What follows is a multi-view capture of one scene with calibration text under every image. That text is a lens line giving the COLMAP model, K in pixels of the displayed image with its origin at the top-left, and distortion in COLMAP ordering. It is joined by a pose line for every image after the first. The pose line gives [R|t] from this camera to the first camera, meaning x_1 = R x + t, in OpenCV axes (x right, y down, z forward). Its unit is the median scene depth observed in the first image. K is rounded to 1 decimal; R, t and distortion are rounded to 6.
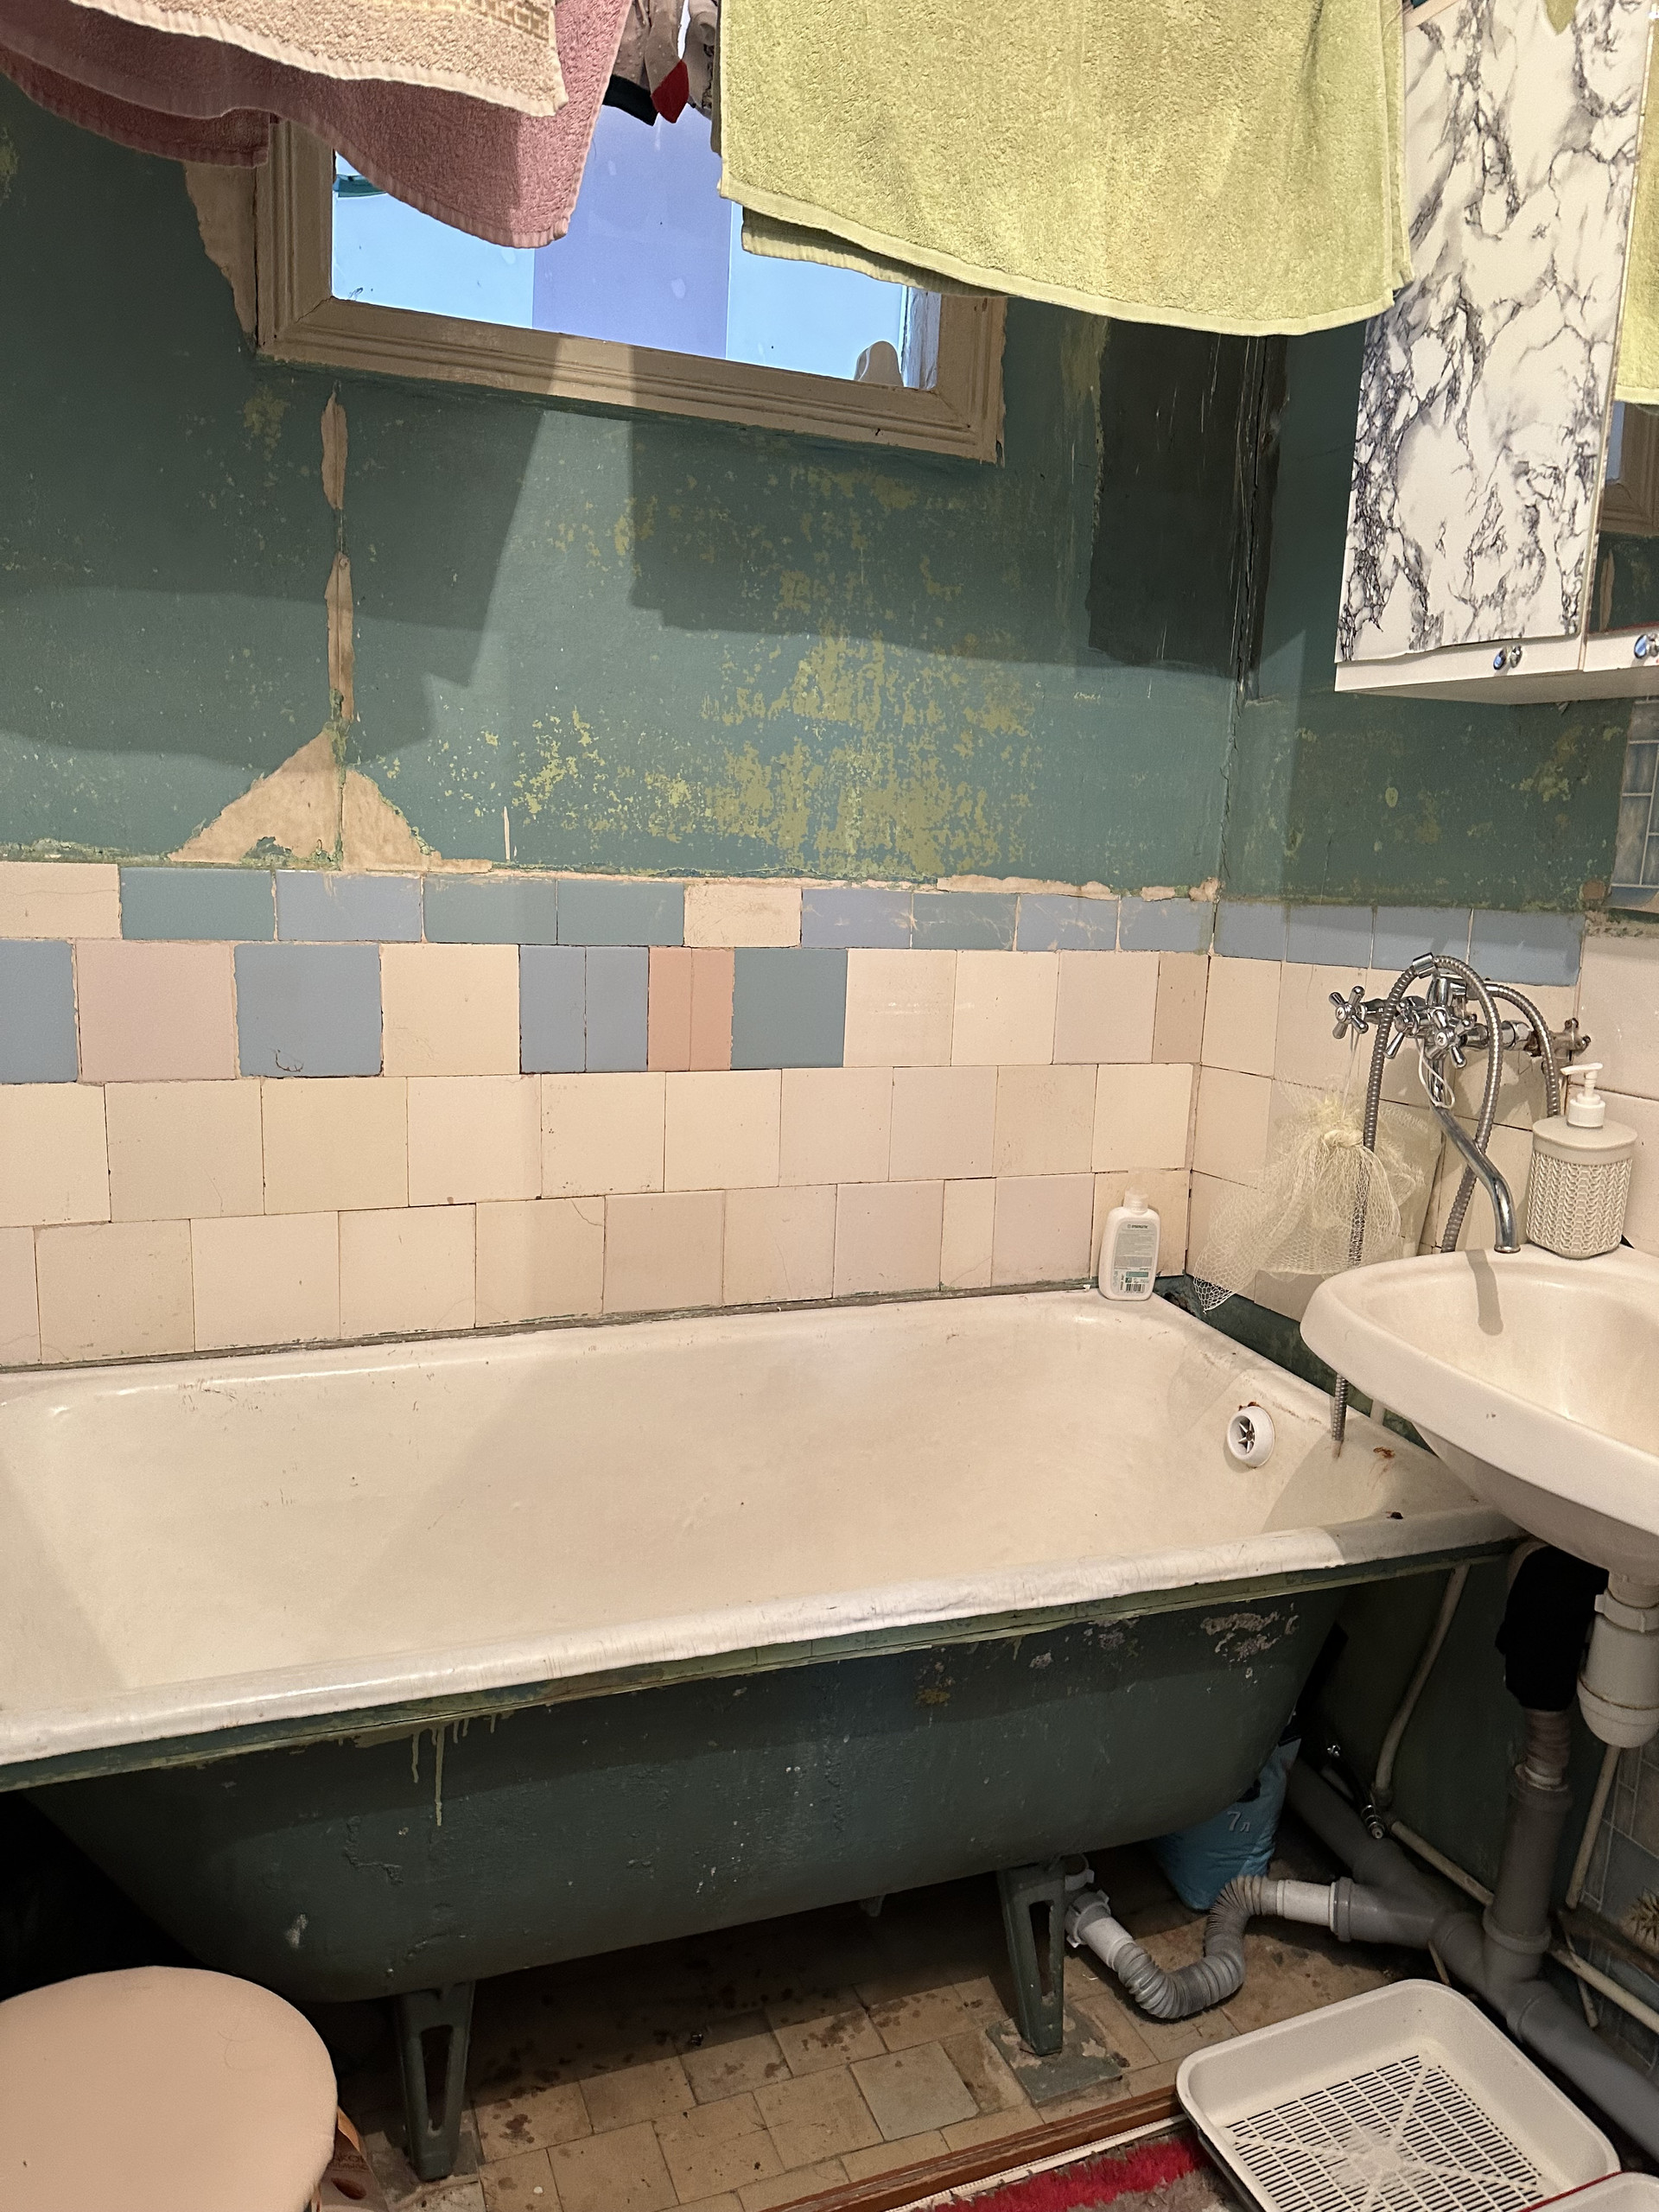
lens RADIAL K [[1549.4, 0, 836.1], [0, 1549.4, 1110.3], [0, 0, 1]] dist [0.054813, -0.072829]
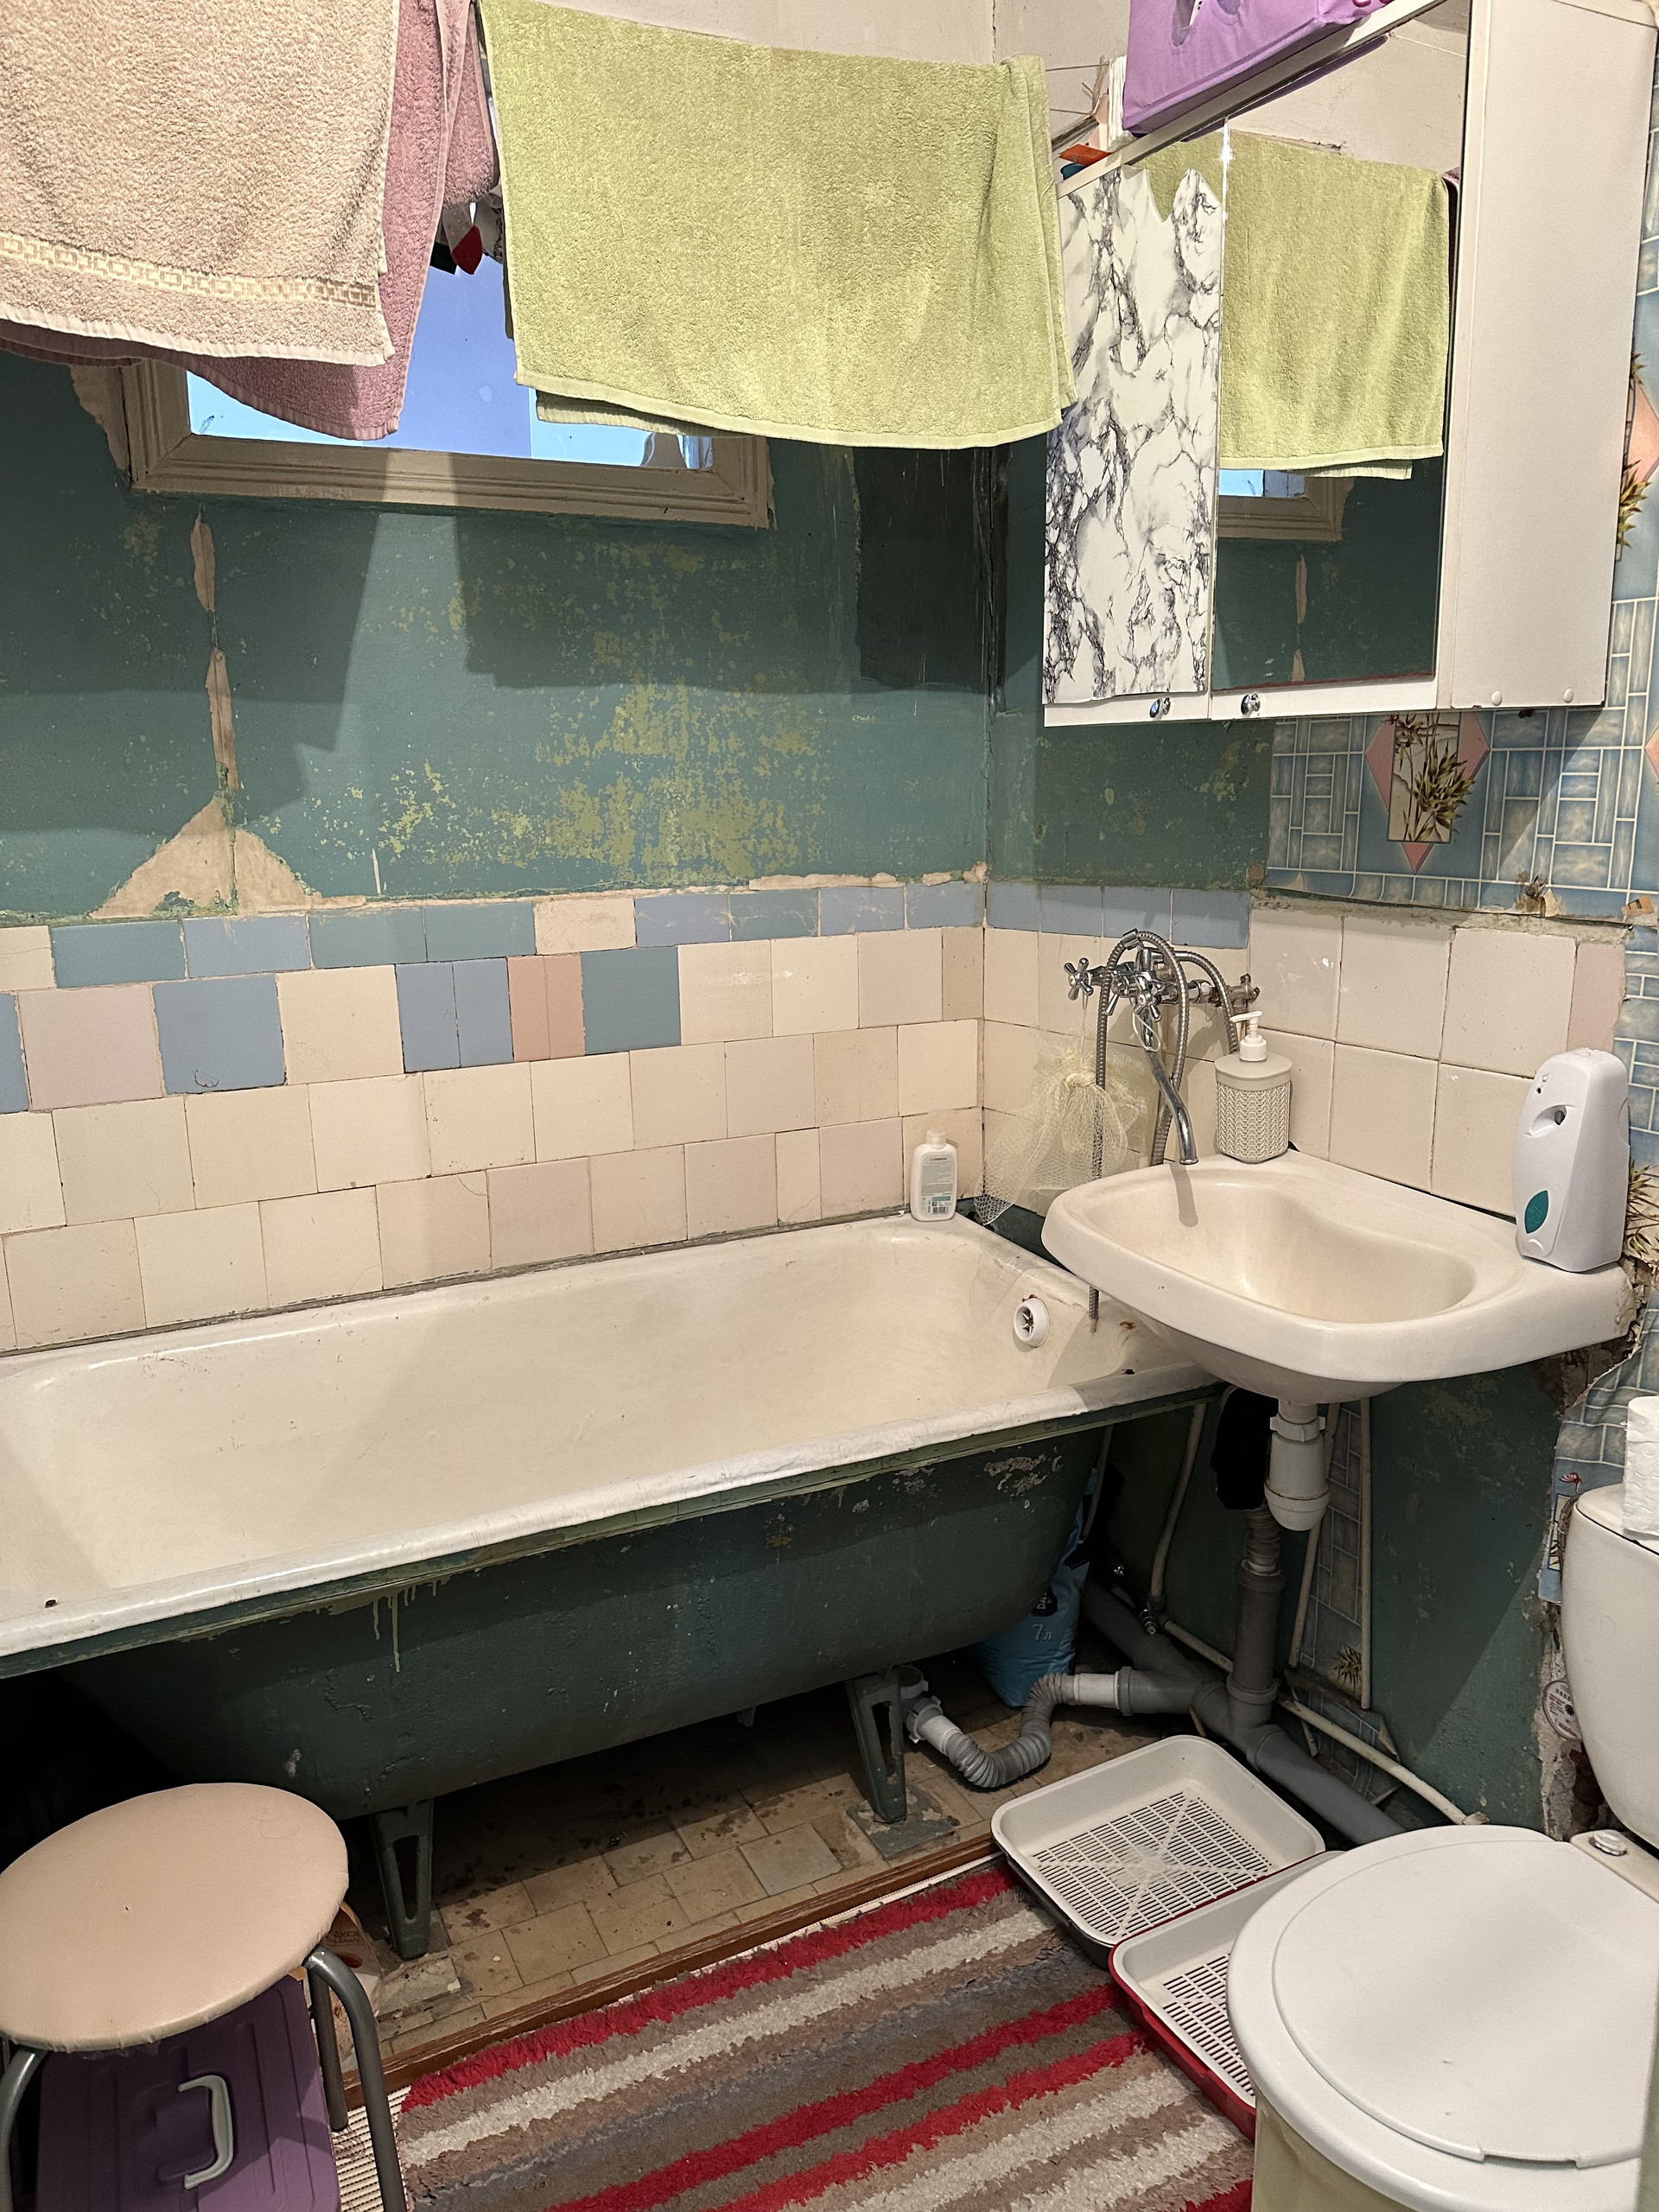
lens RADIAL K [[1558.2, 0, 824.5], [0, 1558.2, 1105.7], [0, 0, 1]] dist [0.123651, -0.227785]
pose [[0.994525, -0.074442, 0.073333, 0.028094], [0.071465, 0.996541, 0.042416, -0.030519], [-0.076237, -0.036943, 0.996405, -0.247950]]
